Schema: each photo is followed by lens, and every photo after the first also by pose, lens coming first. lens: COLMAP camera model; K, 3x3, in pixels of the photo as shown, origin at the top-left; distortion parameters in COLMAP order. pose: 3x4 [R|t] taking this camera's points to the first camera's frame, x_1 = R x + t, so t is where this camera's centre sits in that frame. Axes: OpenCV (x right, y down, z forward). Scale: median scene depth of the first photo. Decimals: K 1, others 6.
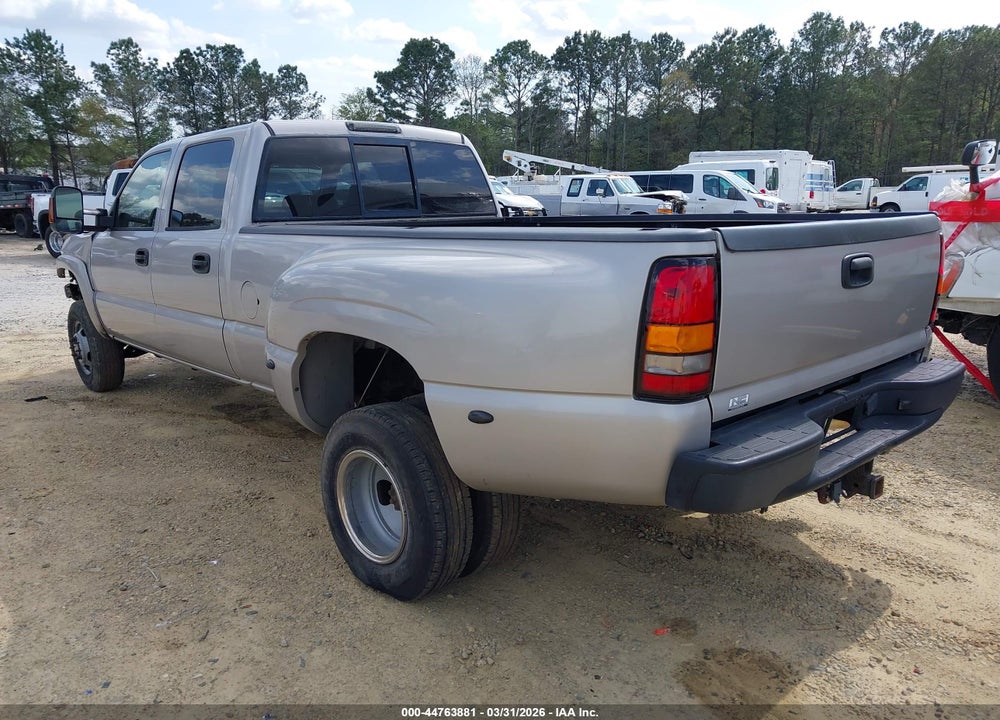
lens RADIAL K [[813.3, 0, 483.6], [0, 813.3, 380.2], [0, 0, 1]] dist [0.030551, -0.044724]
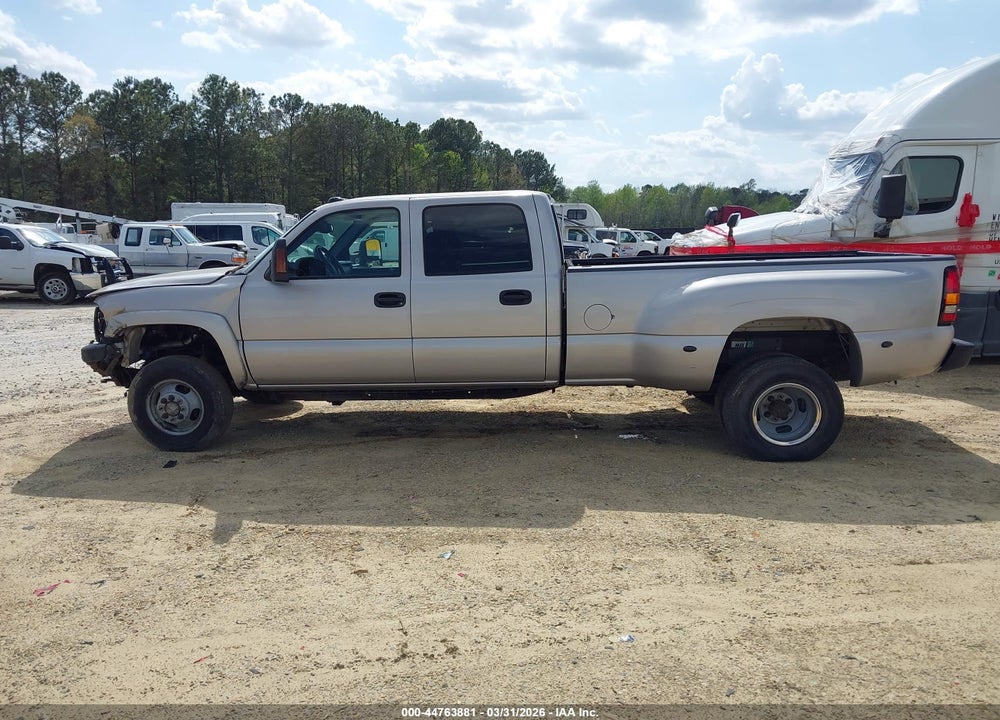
lens RADIAL K [[813.3, 0, 500.0], [0, 813.3, 408.6], [0, 0, 1]] dist [0.030551, -0.044724]
pose [[0.708804, -0.144424, 0.690463, -0.124513], [0.161716, 0.986017, 0.040233, -0.002159], [-0.686619, 0.083142, 0.722248, 0.009143]]
